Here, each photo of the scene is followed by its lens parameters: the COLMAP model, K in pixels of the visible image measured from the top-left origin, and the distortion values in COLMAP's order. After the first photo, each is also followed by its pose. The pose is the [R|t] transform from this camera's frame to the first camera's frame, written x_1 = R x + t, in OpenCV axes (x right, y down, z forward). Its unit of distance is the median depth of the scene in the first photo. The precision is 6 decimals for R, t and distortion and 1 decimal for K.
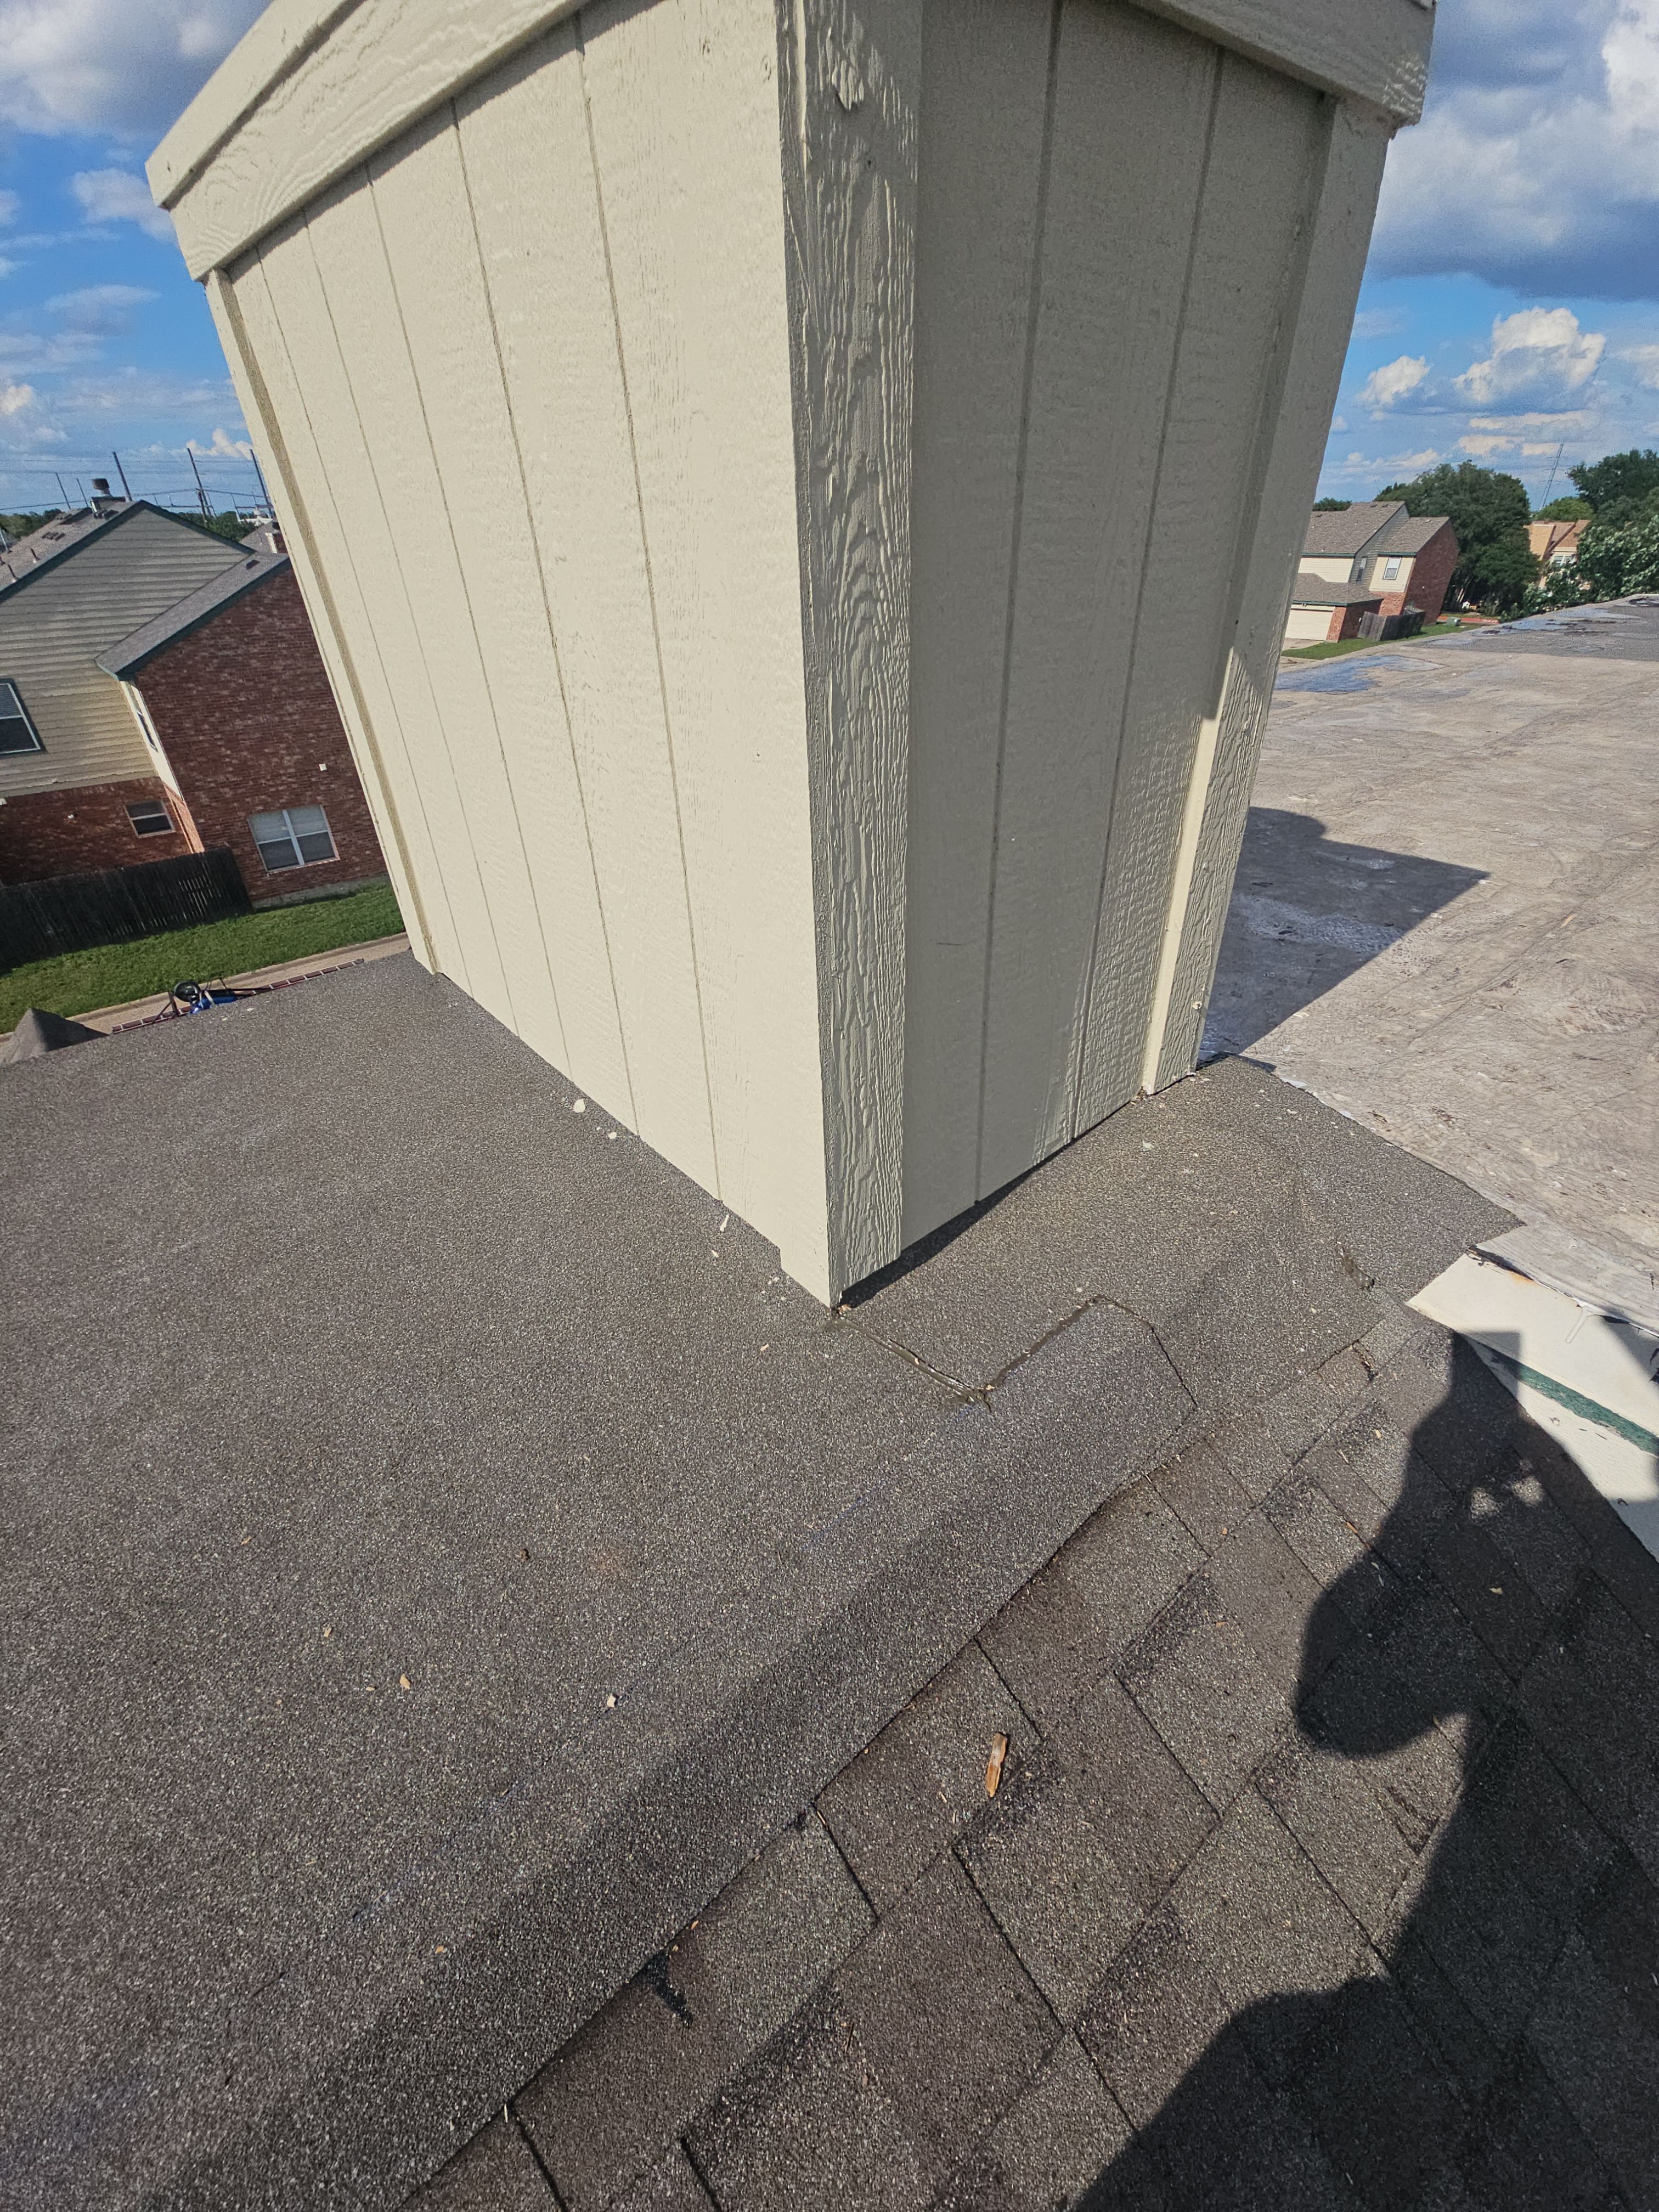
lens RADIAL K [[909.3, 0, 829.5], [0, 909.3, 1106.0], [0, 0, 1]] dist [0.016206, -0.008429]
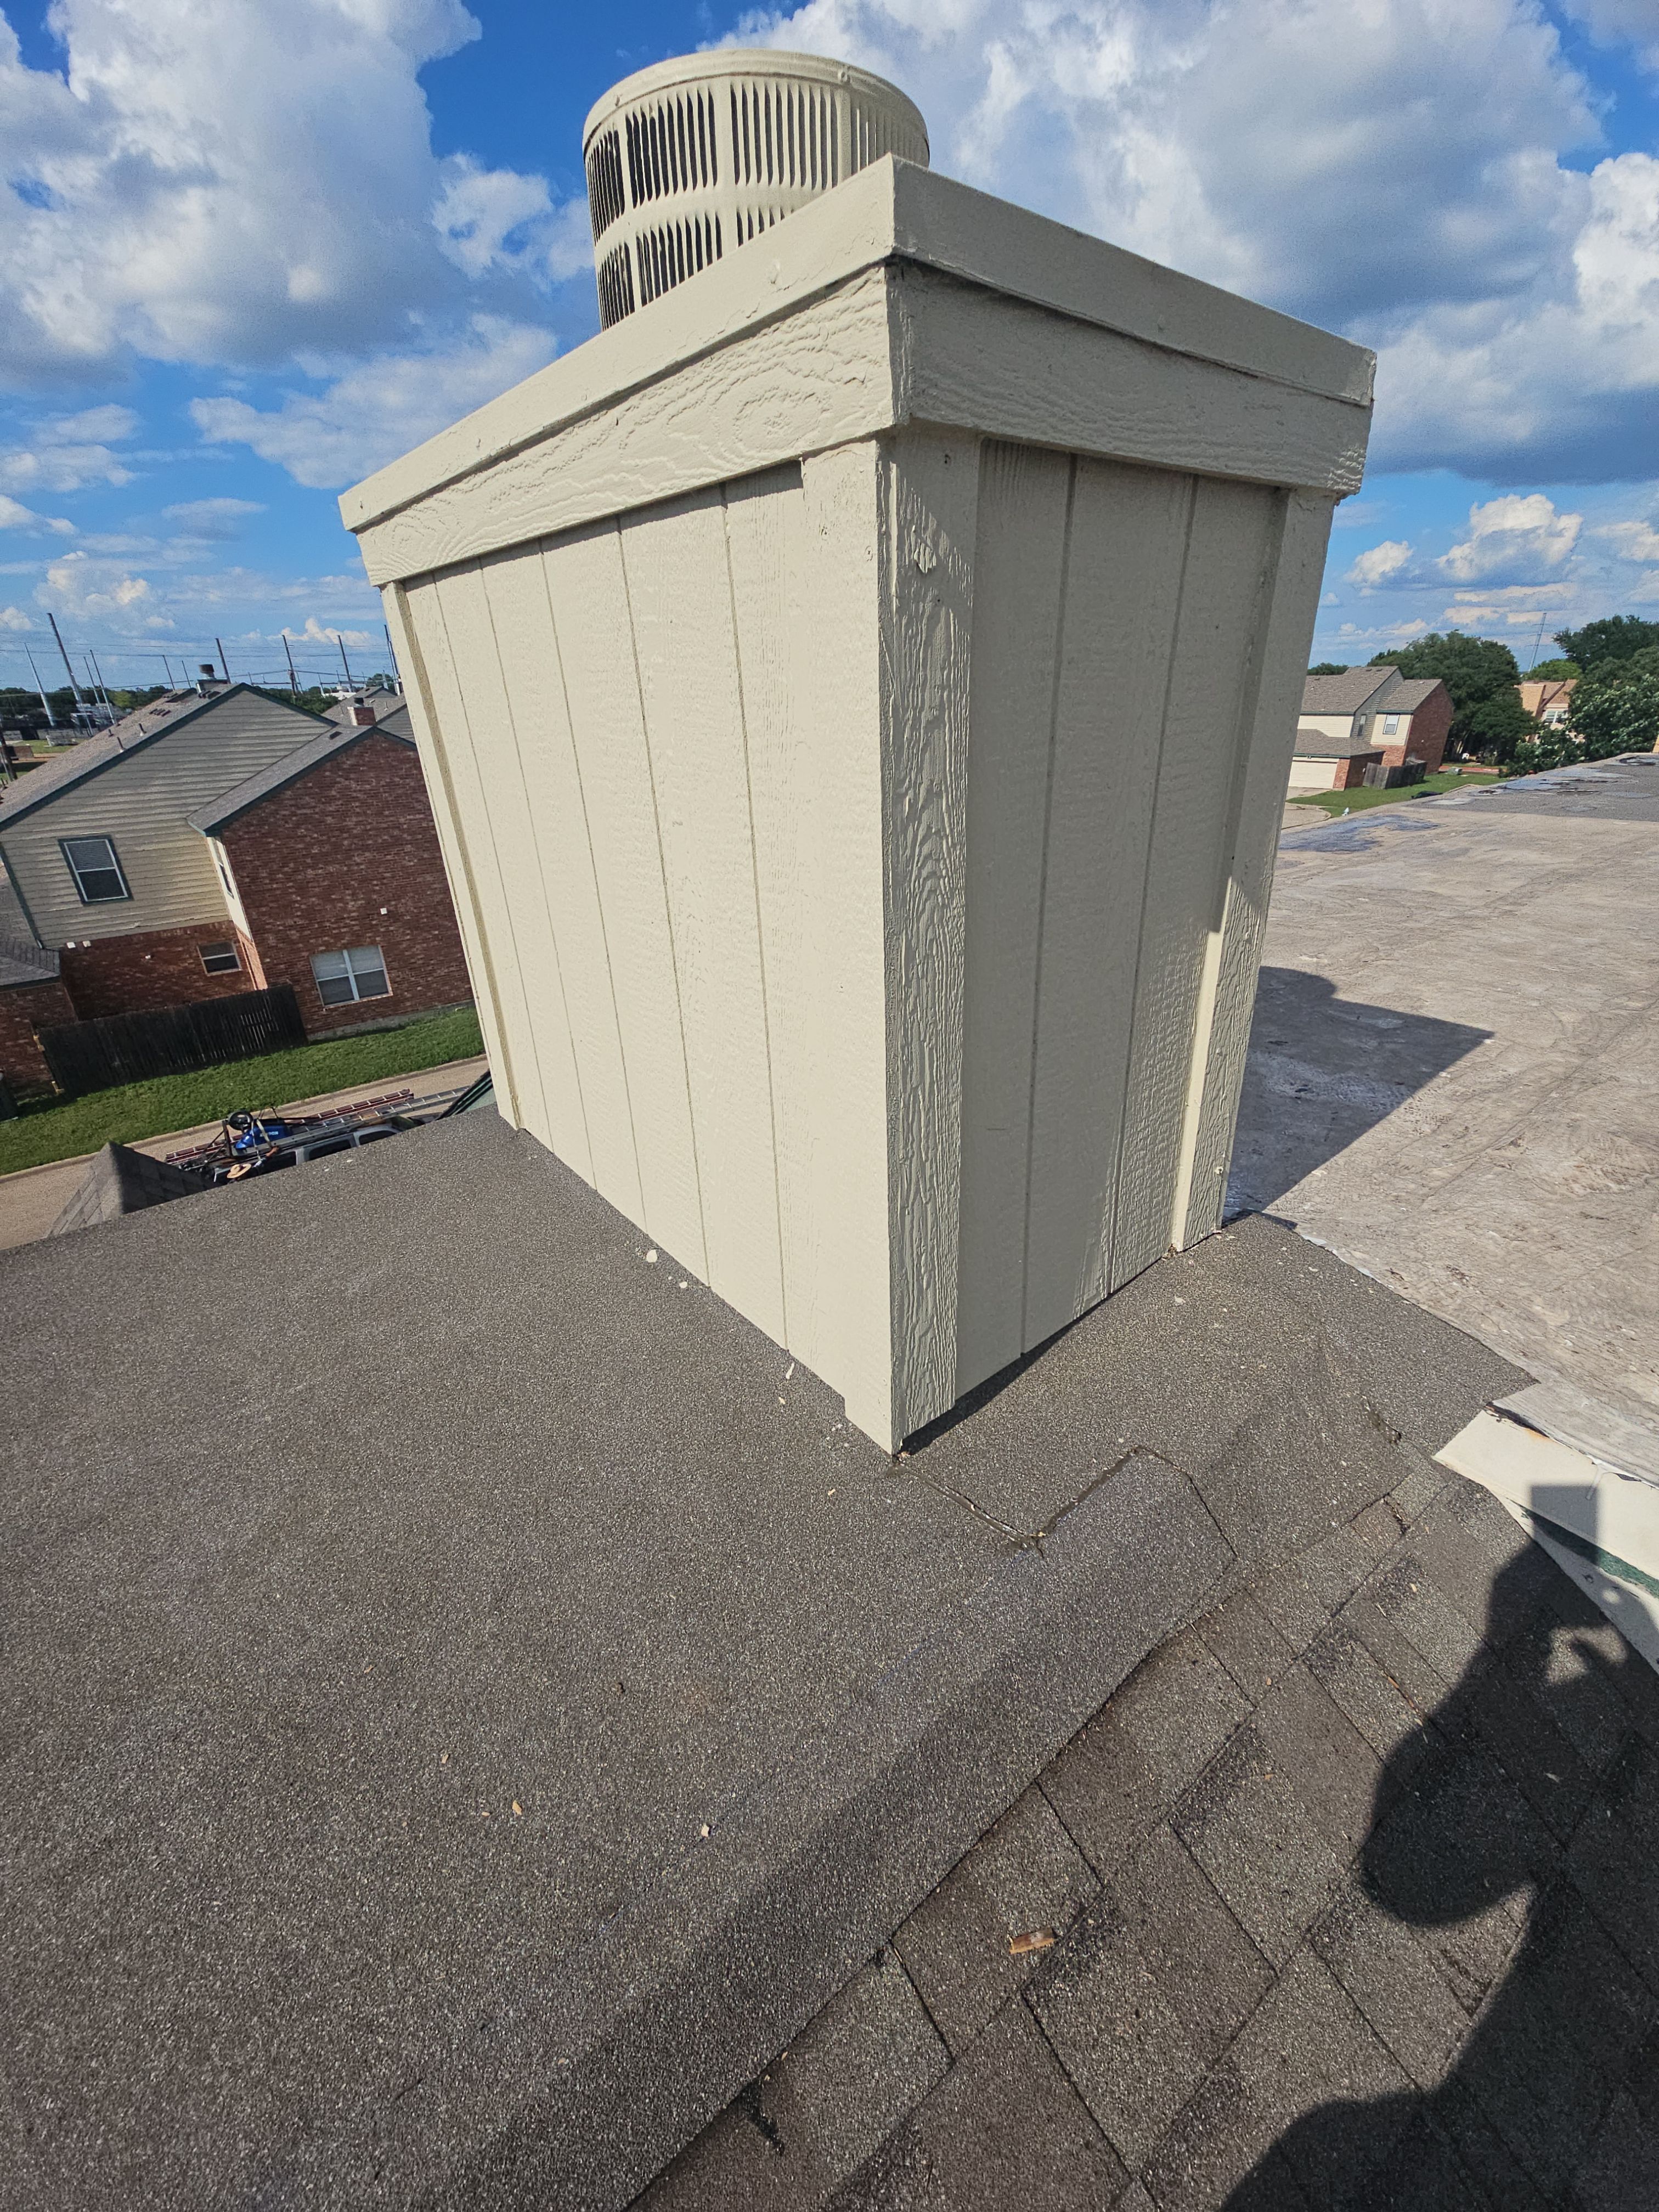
lens RADIAL K [[909.3, 0, 829.5], [0, 909.3, 1106.0], [0, 0, 1]] dist [0.016206, -0.008429]
pose [[0.999556, 0.002537, -0.029678, -0.043823], [-0.006604, 0.990444, -0.137756, -0.043280], [0.029045, 0.137891, 0.990022, -0.148157]]
